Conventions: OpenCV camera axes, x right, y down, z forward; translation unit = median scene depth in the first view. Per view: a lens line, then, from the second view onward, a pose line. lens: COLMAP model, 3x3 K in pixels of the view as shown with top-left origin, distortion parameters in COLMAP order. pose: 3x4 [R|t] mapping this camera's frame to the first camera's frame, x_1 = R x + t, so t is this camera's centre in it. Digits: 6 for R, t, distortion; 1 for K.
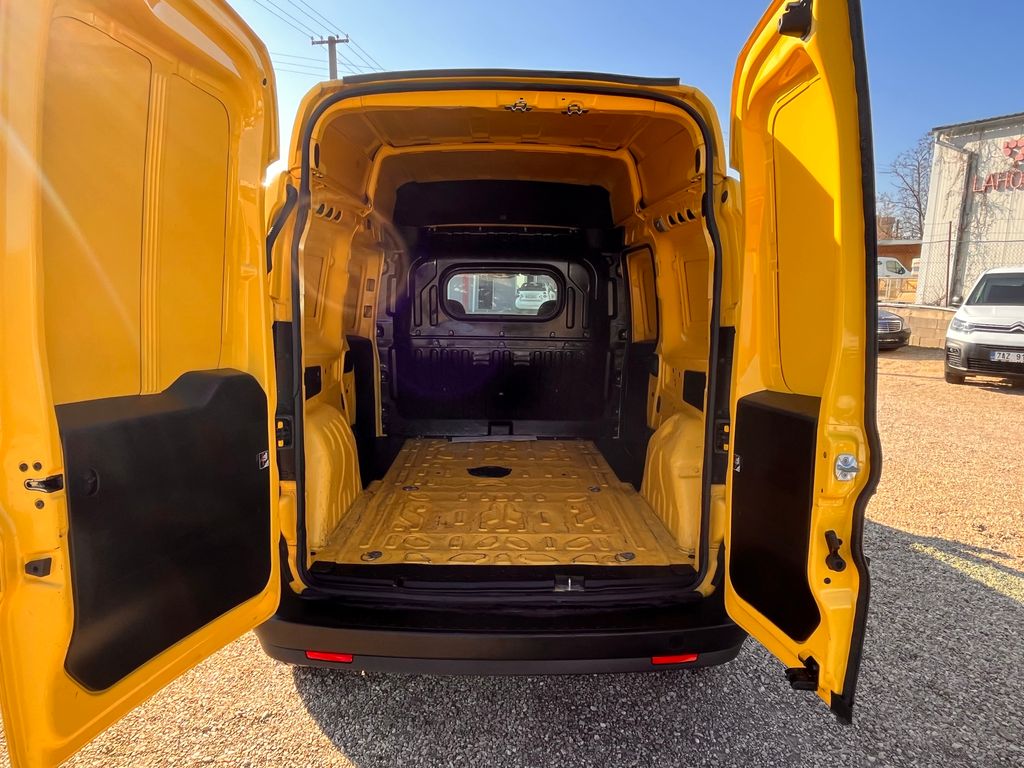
lens RADIAL K [[756.6, 0, 512.0], [0, 756.6, 384.0], [0, 0, 1]] dist [0.001179, 0.002322]
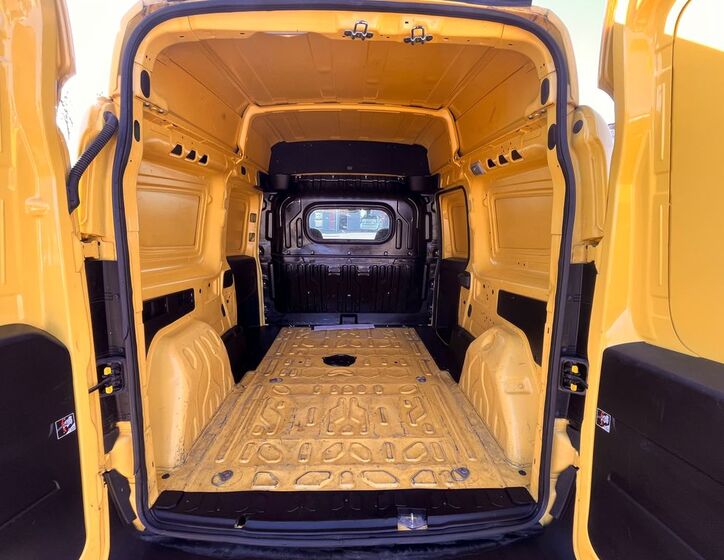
lens RADIAL K [[410.3, 0, 362.0], [0, 410.3, 280.0], [0, 0, 1]] dist [0.001205, 0.000353]
pose [[0.999955, -0.004213, 0.008476, 0.004431], [0.003993, 0.999659, 0.025794, -0.046625], [-0.008582, -0.025759, 0.999631, 0.319992]]
